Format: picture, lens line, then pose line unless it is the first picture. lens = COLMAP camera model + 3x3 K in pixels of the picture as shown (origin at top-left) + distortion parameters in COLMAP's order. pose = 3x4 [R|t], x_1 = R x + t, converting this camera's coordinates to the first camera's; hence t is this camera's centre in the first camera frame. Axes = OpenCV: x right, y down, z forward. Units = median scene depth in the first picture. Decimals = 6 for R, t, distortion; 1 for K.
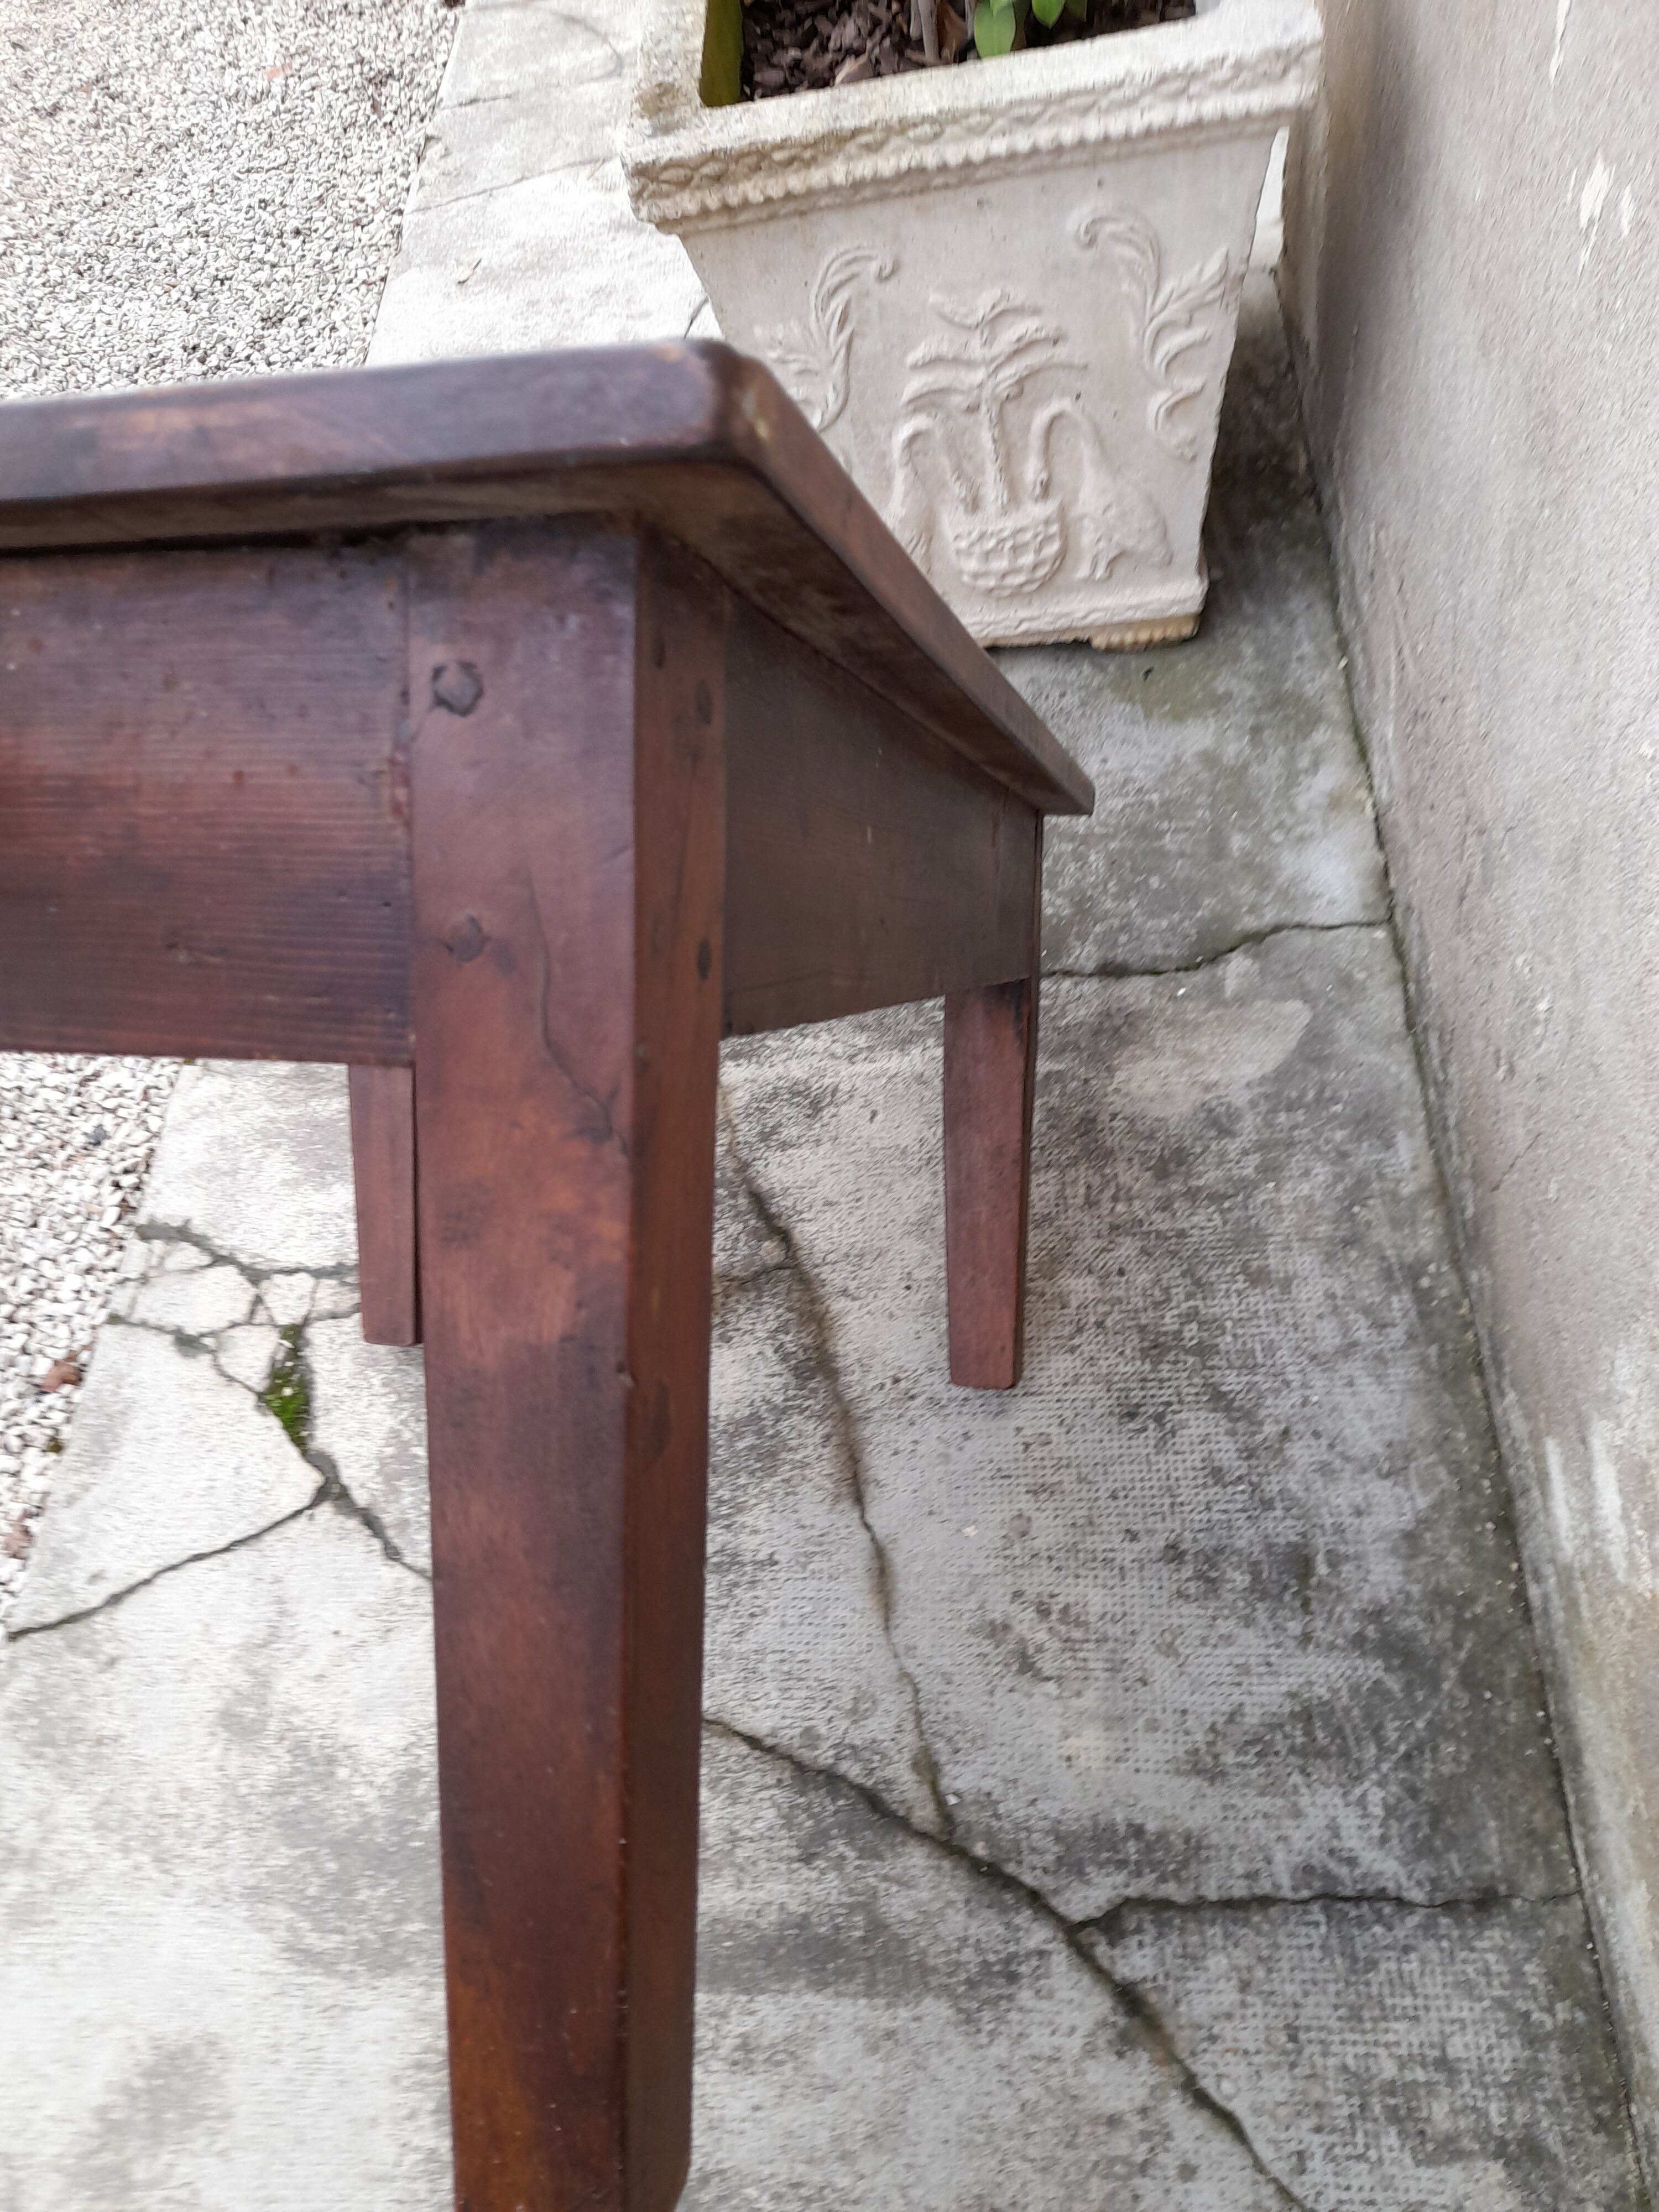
lens RADIAL K [[1619.4, 0, 787.5], [0, 1619.4, 1139.8], [0, 0, 1]] dist [0.026139, -0.018345]
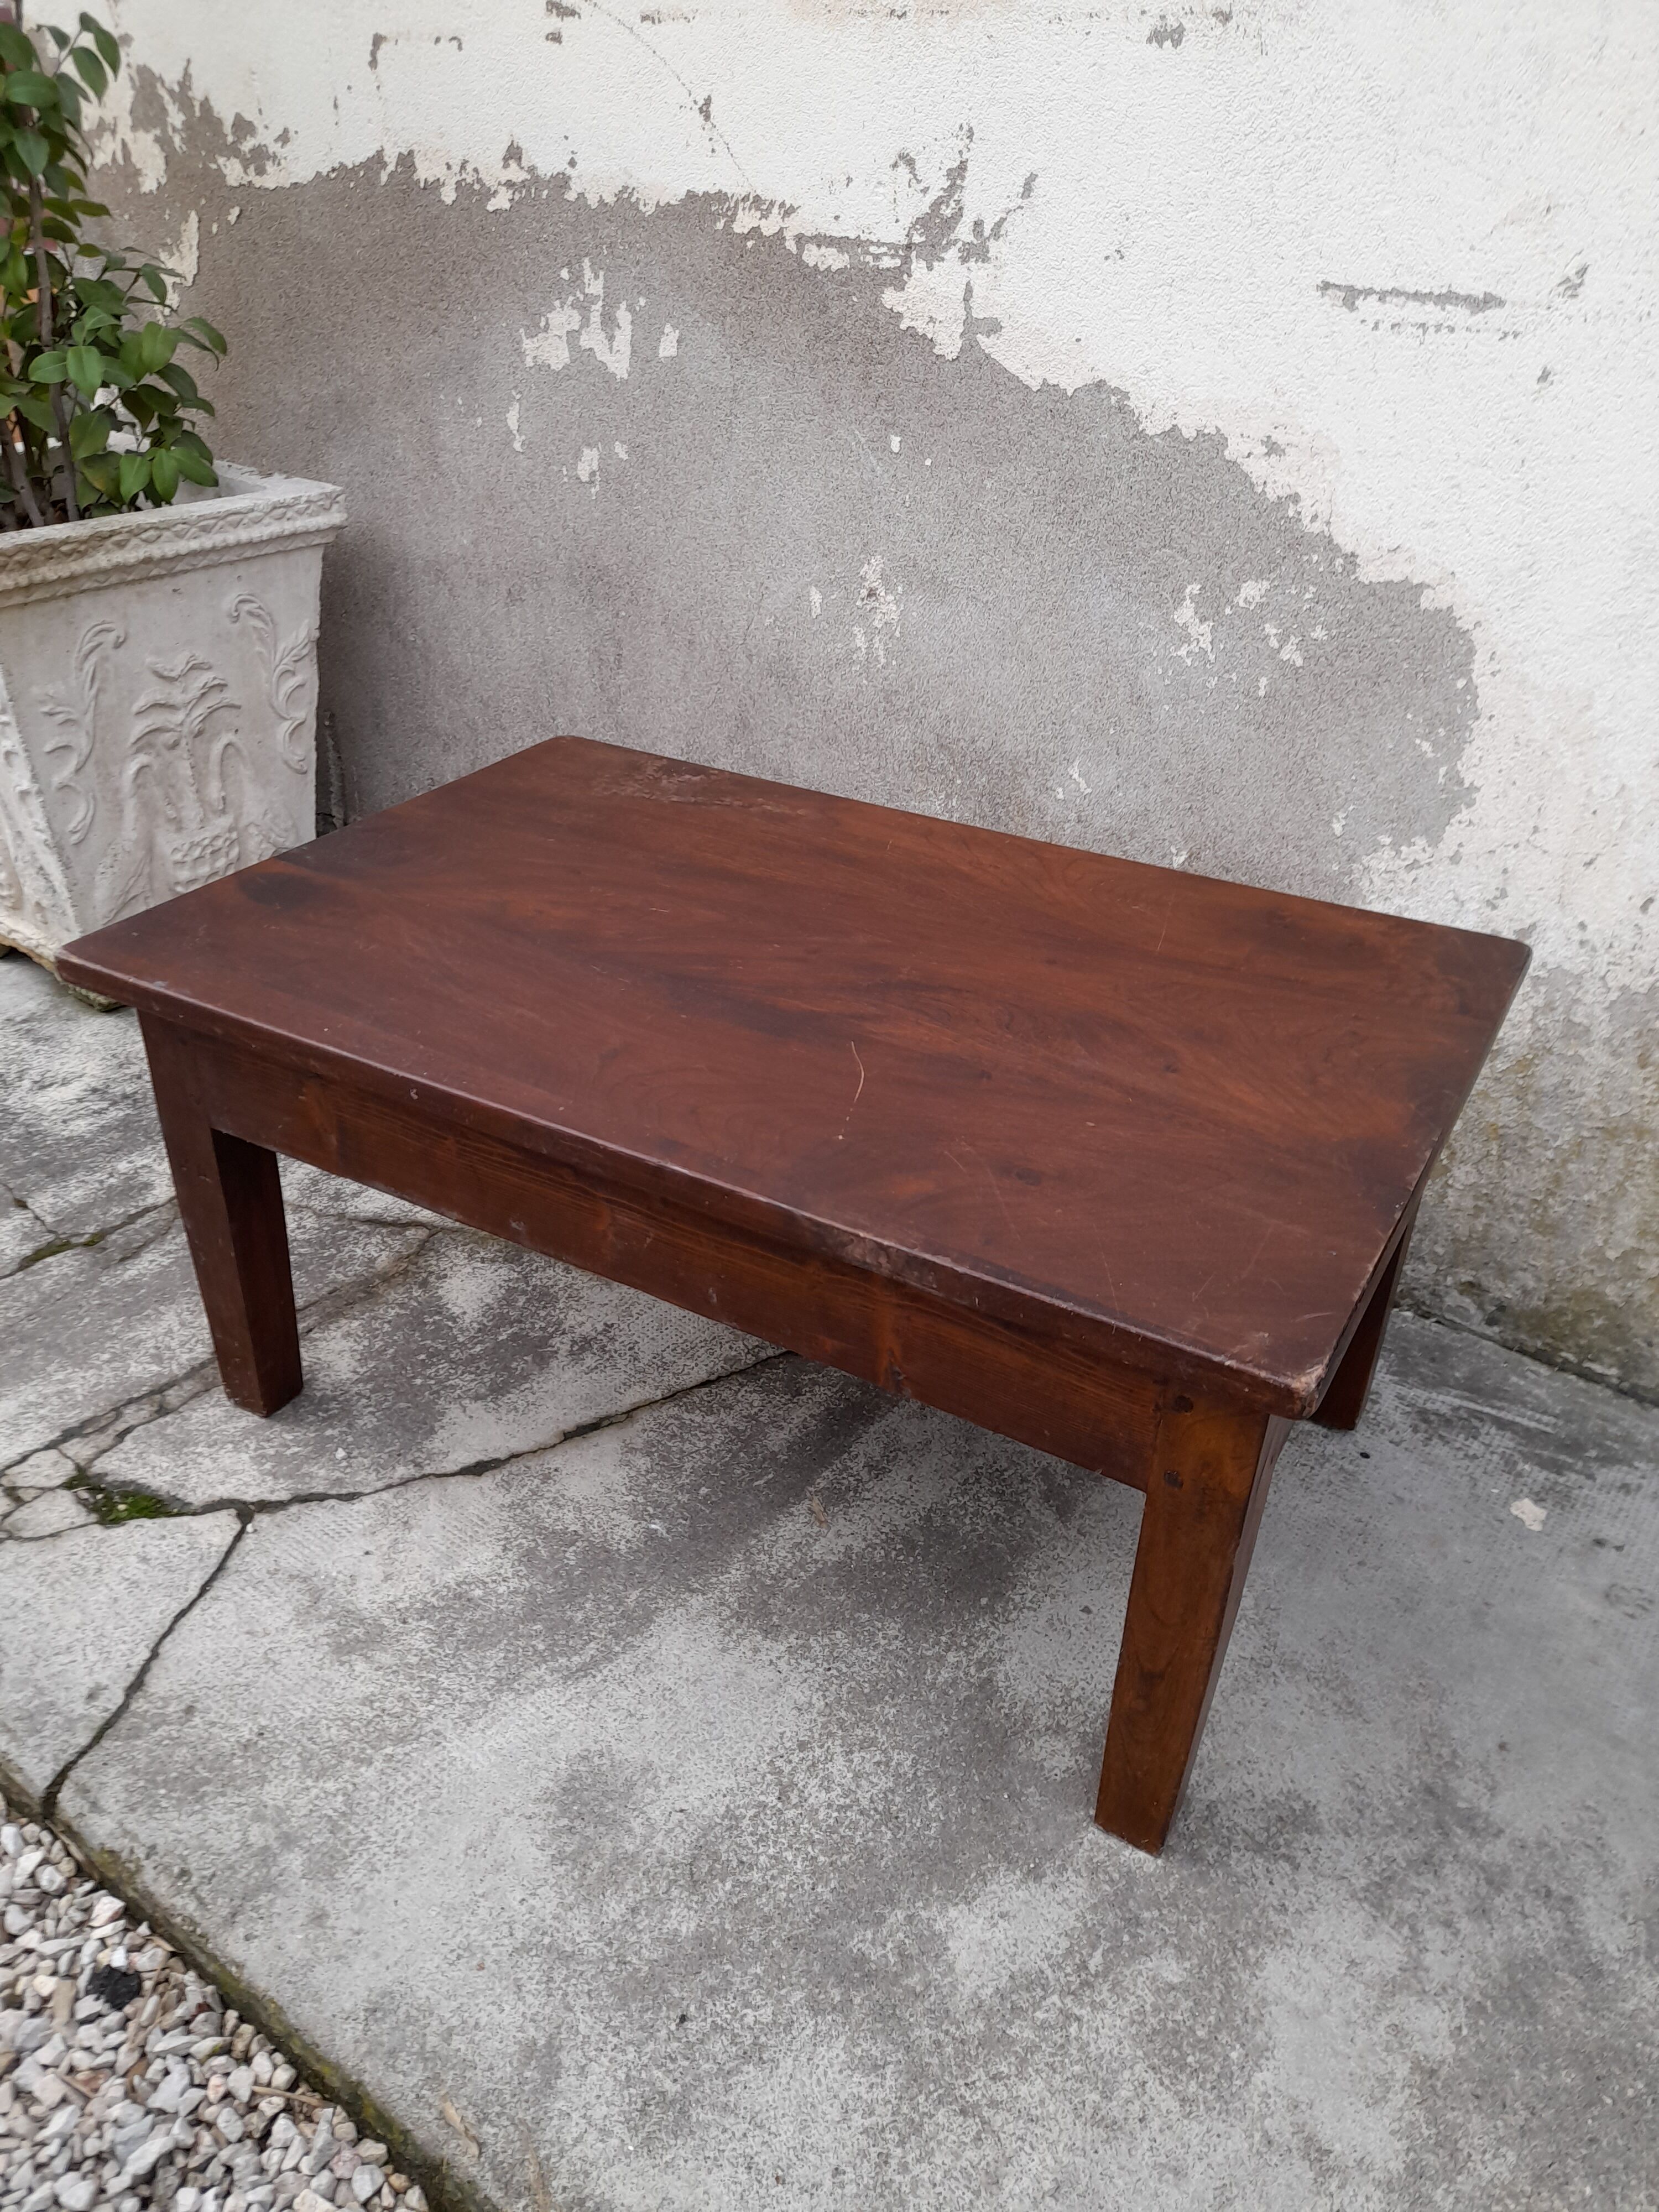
lens RADIAL K [[1619.4, 0, 811.5], [0, 1619.4, 1143.0], [0, 0, 1]] dist [0.026139, -0.018345]
pose [[0.558322, -0.265736, 0.785914, -0.857855], [0.620048, 0.763046, -0.182485, 0.461841], [-0.551196, 0.589190, 0.590795, 0.057407]]
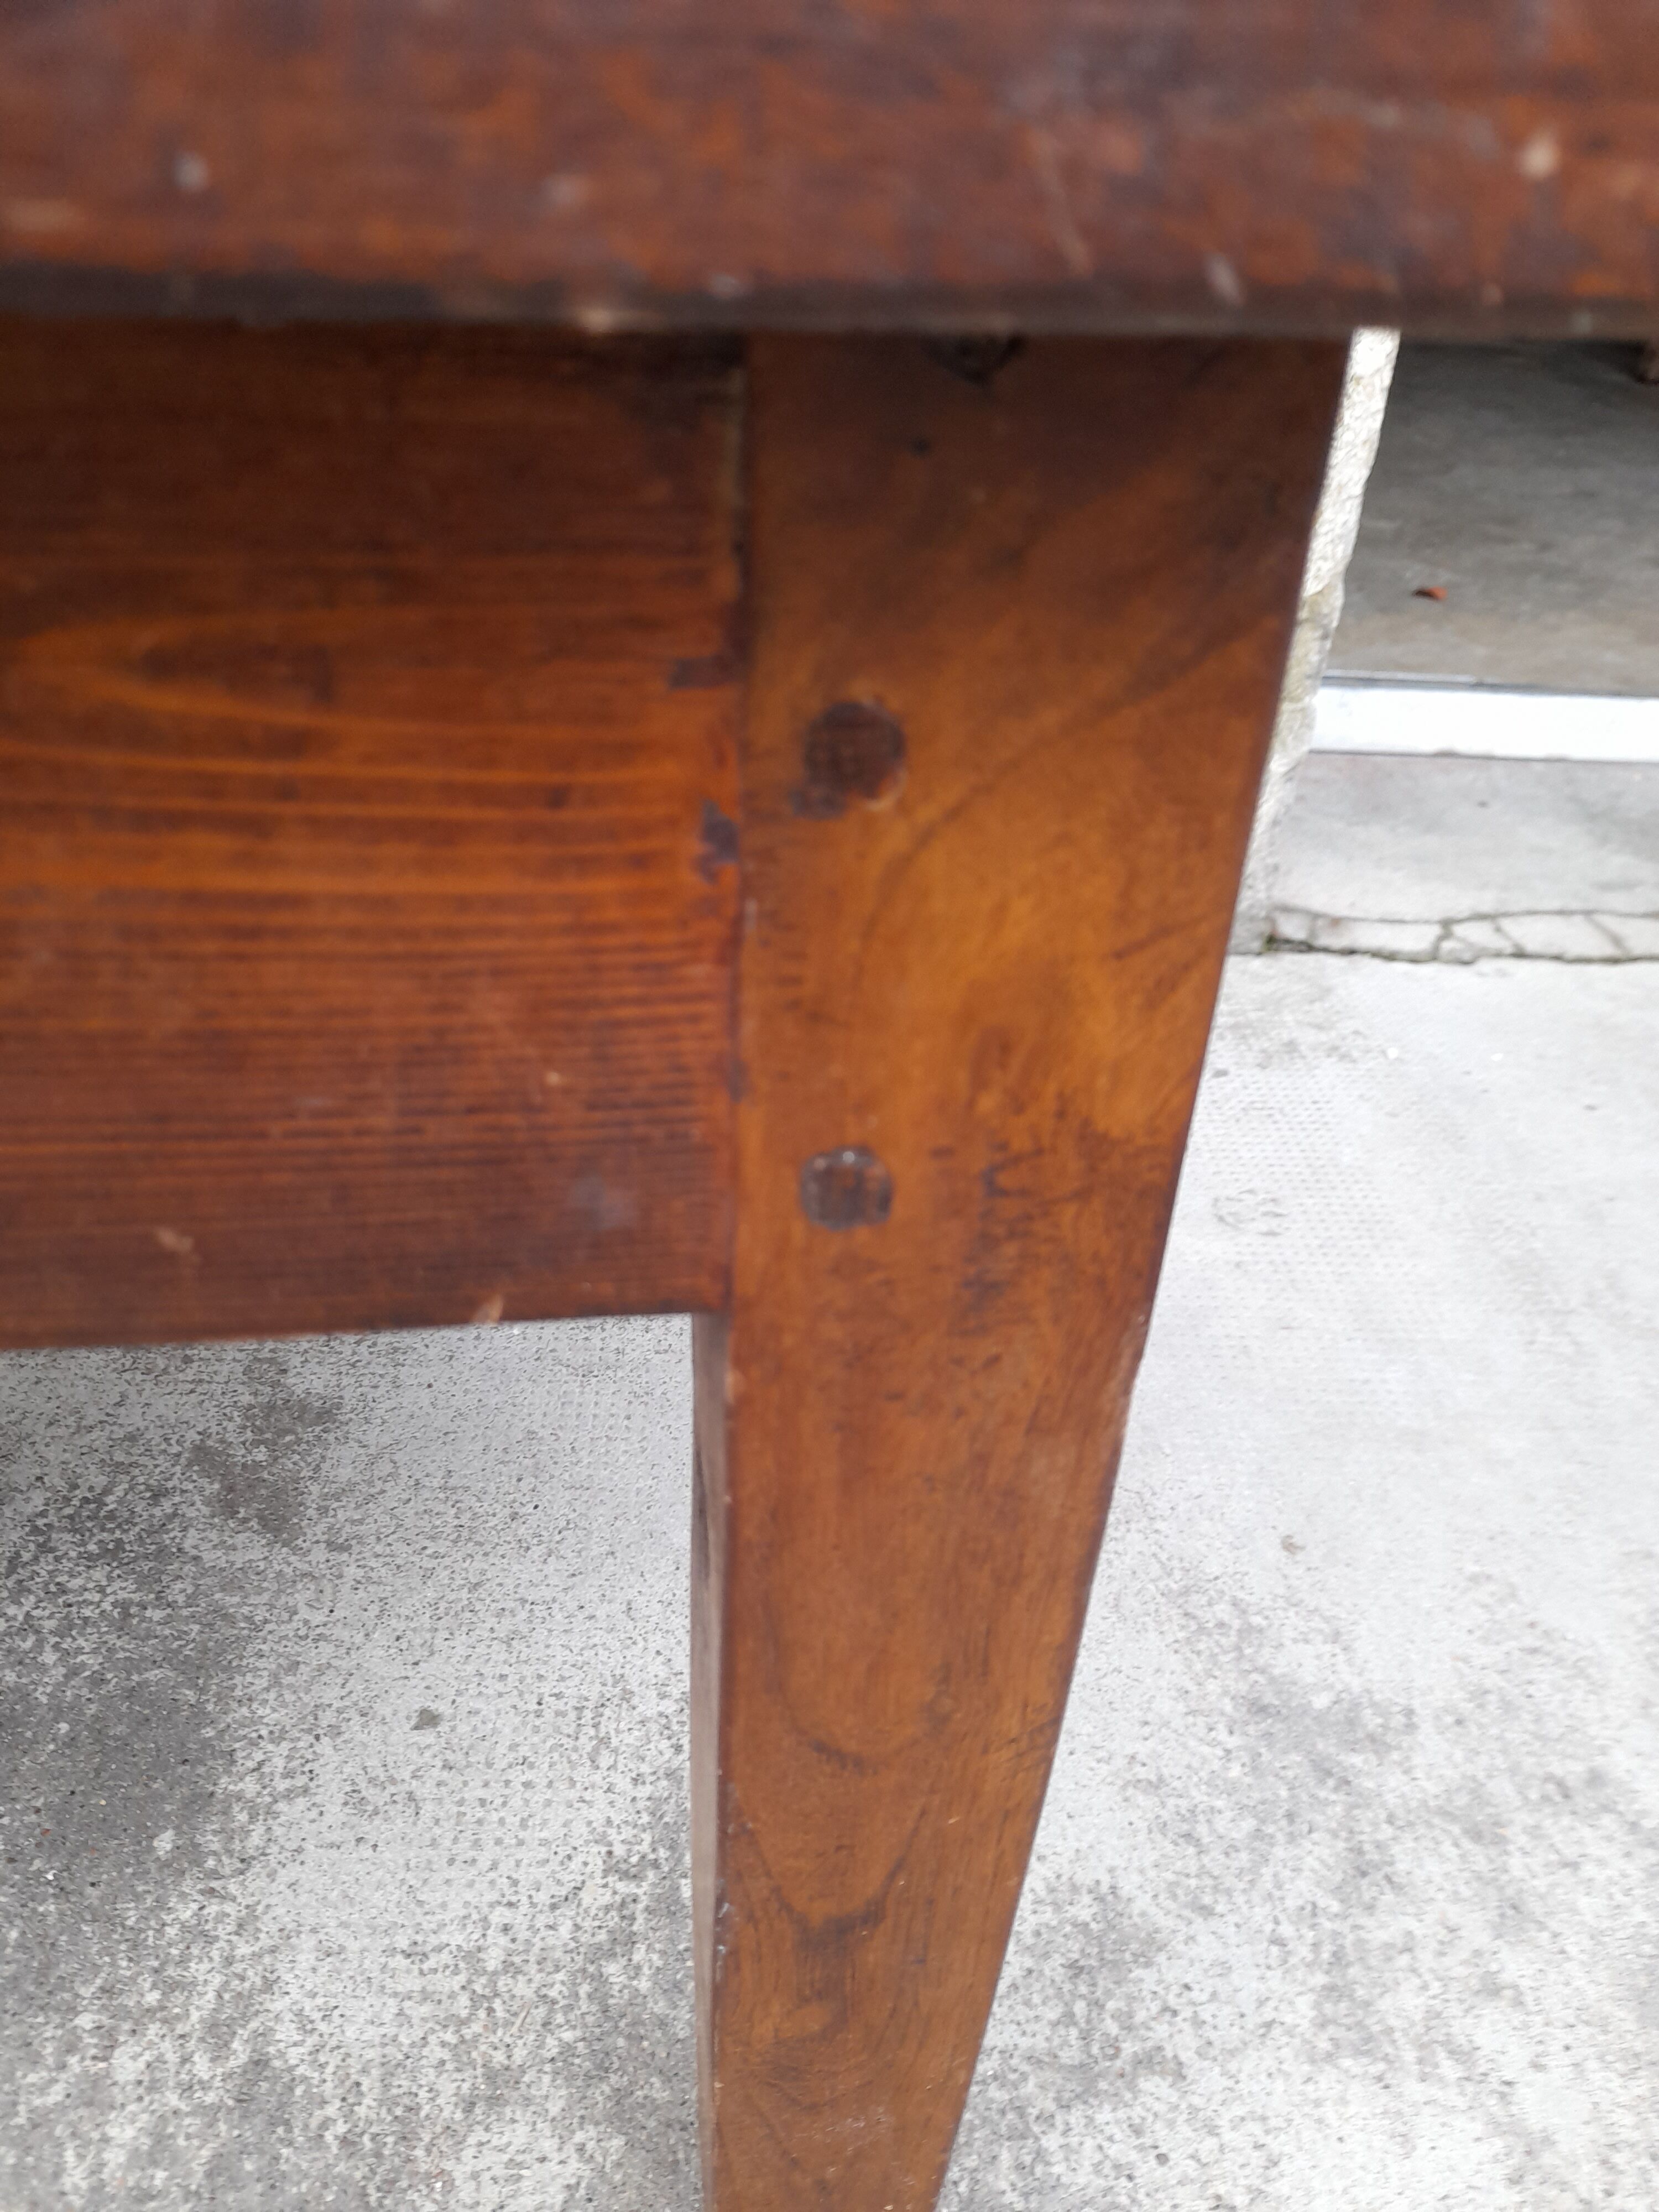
lens RADIAL K [[1619.4, 0, 822.1], [0, 1619.4, 1117.6], [0, 0, 1]] dist [0.026139, -0.018345]
pose [[-0.072808, -0.390347, 0.917784, -0.363190], [0.819394, 0.501211, 0.278175, 0.497902], [-0.568588, 0.772280, 0.283356, 0.446617]]
